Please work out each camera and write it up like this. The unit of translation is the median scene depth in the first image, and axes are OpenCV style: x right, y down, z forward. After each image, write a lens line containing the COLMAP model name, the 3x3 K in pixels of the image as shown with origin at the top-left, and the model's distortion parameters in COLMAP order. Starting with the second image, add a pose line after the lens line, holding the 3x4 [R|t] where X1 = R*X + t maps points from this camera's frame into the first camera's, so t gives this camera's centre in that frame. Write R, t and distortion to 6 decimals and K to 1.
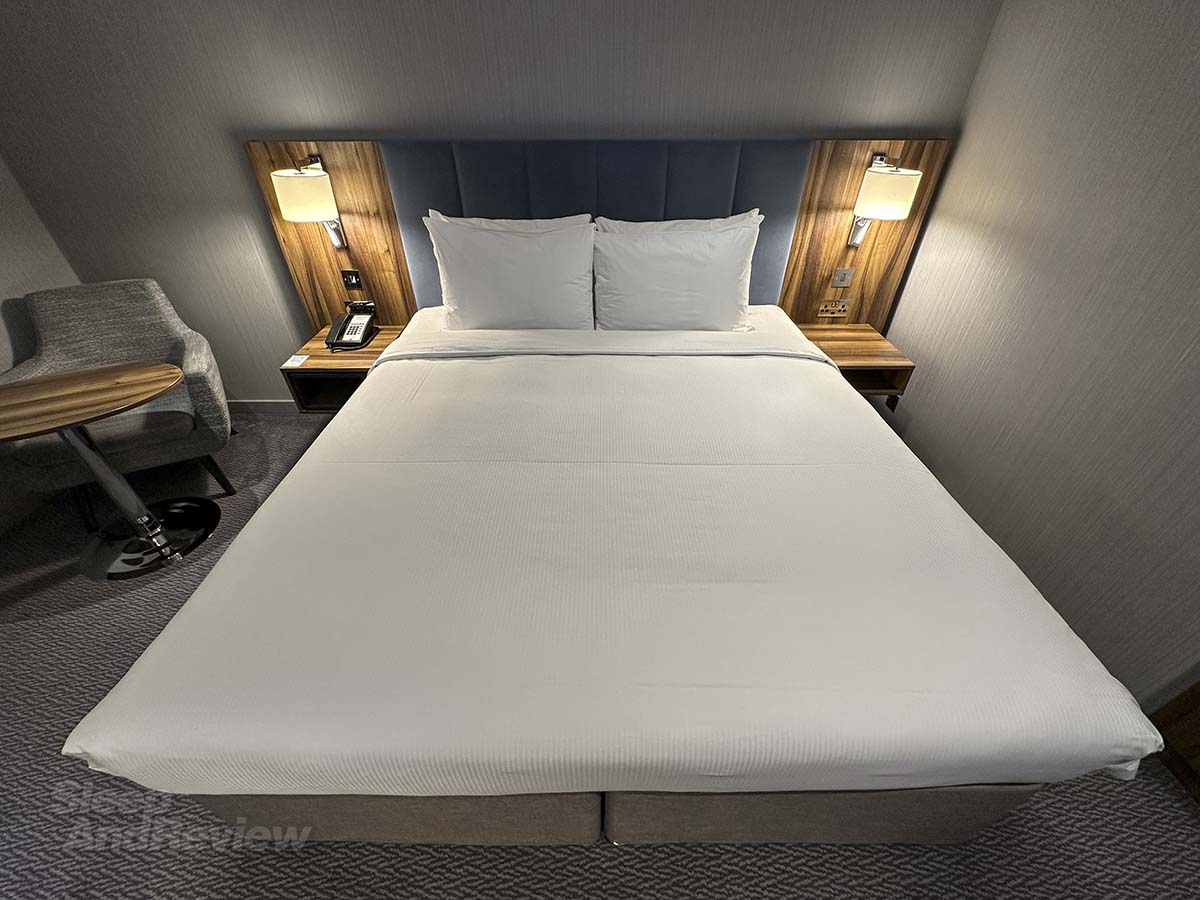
lens RADIAL K [[476.2, 0, 600.0], [0, 476.2, 450.0], [0, 0, 1]] dist [-0.002669, 0.000030]
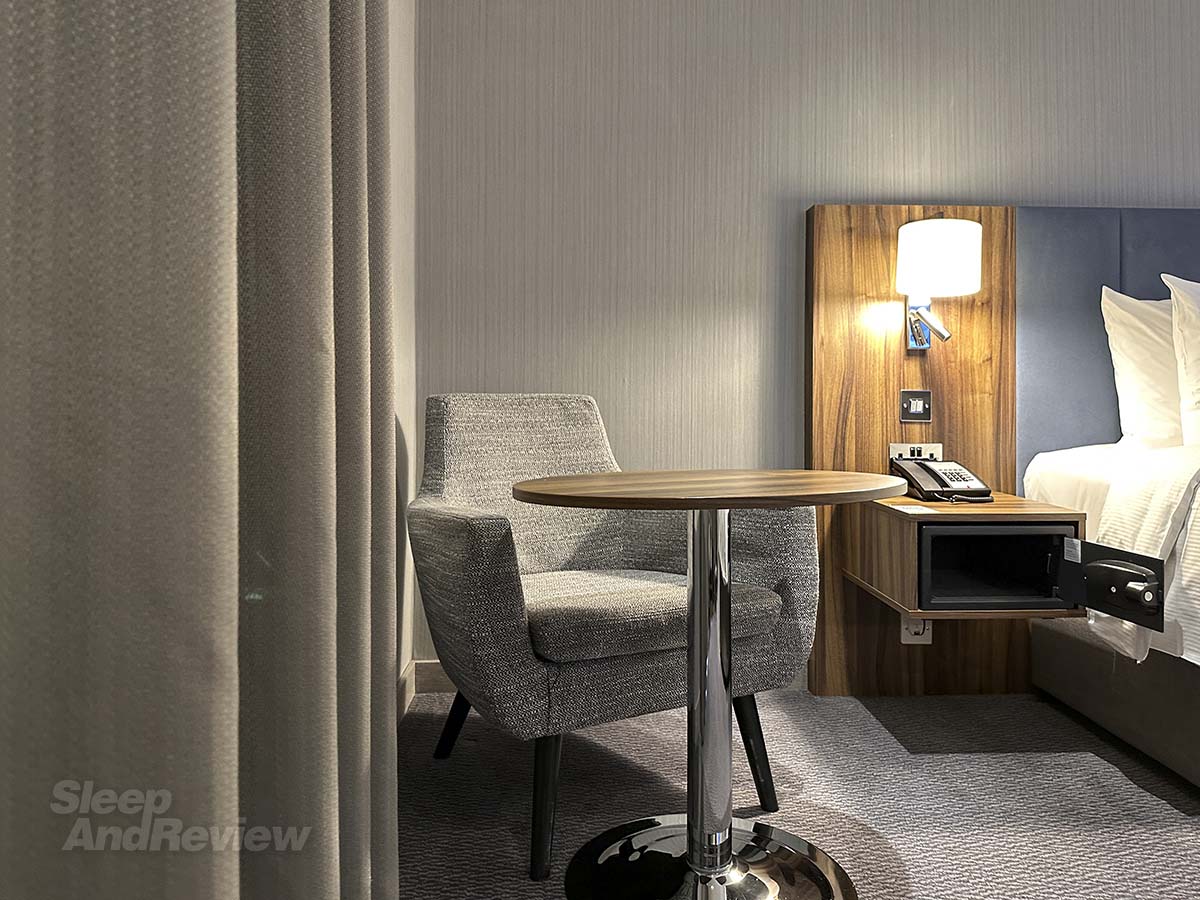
lens RADIAL K [[844.1, 0, 596.1], [0, 844.1, 414.8], [0, 0, 1]] dist [0.039315, -0.048844]
pose [[0.999320, 0.002417, 0.036788, -0.995355], [0.020297, 0.796934, -0.603725, 0.277241], [-0.030777, 0.604062, 0.796343, 0.208718]]
